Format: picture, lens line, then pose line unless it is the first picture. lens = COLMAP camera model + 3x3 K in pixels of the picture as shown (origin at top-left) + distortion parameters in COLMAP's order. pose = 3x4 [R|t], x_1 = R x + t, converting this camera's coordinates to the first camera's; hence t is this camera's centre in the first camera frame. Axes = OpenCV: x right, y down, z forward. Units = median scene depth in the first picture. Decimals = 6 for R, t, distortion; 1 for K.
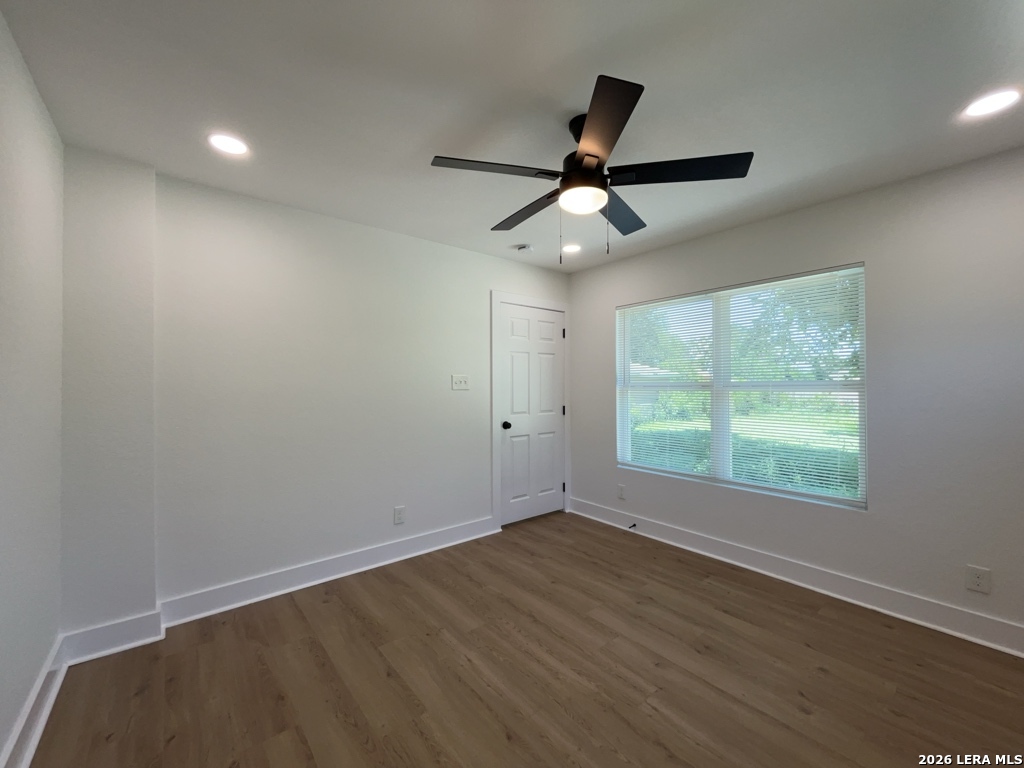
lens RADIAL K [[414.3, 0, 515.3], [0, 414.3, 385.1], [0, 0, 1]] dist [-0.002322, -0.000218]
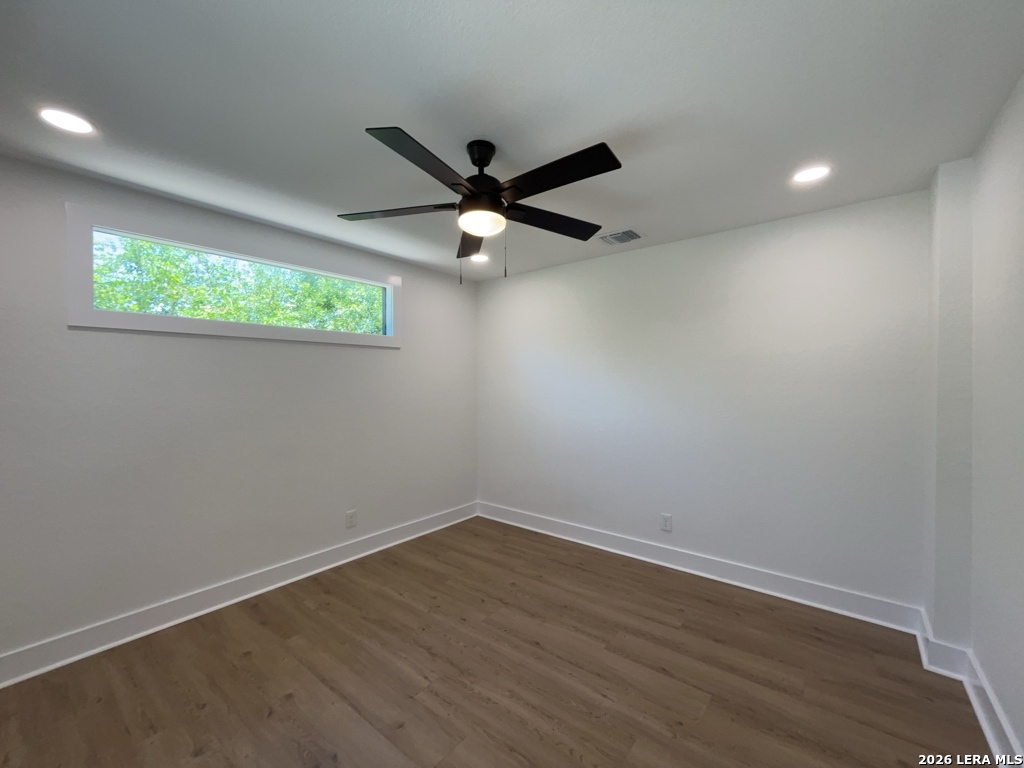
lens RADIAL K [[414.3, 0, 515.3], [0, 414.3, 385.1], [0, 0, 1]] dist [-0.002322, -0.000218]
pose [[-0.977658, 0.007764, -0.210060, 0.295789], [0.008114, 0.999967, -0.000803, -0.044556], [0.210047, -0.002490, -0.977688, 1.983391]]
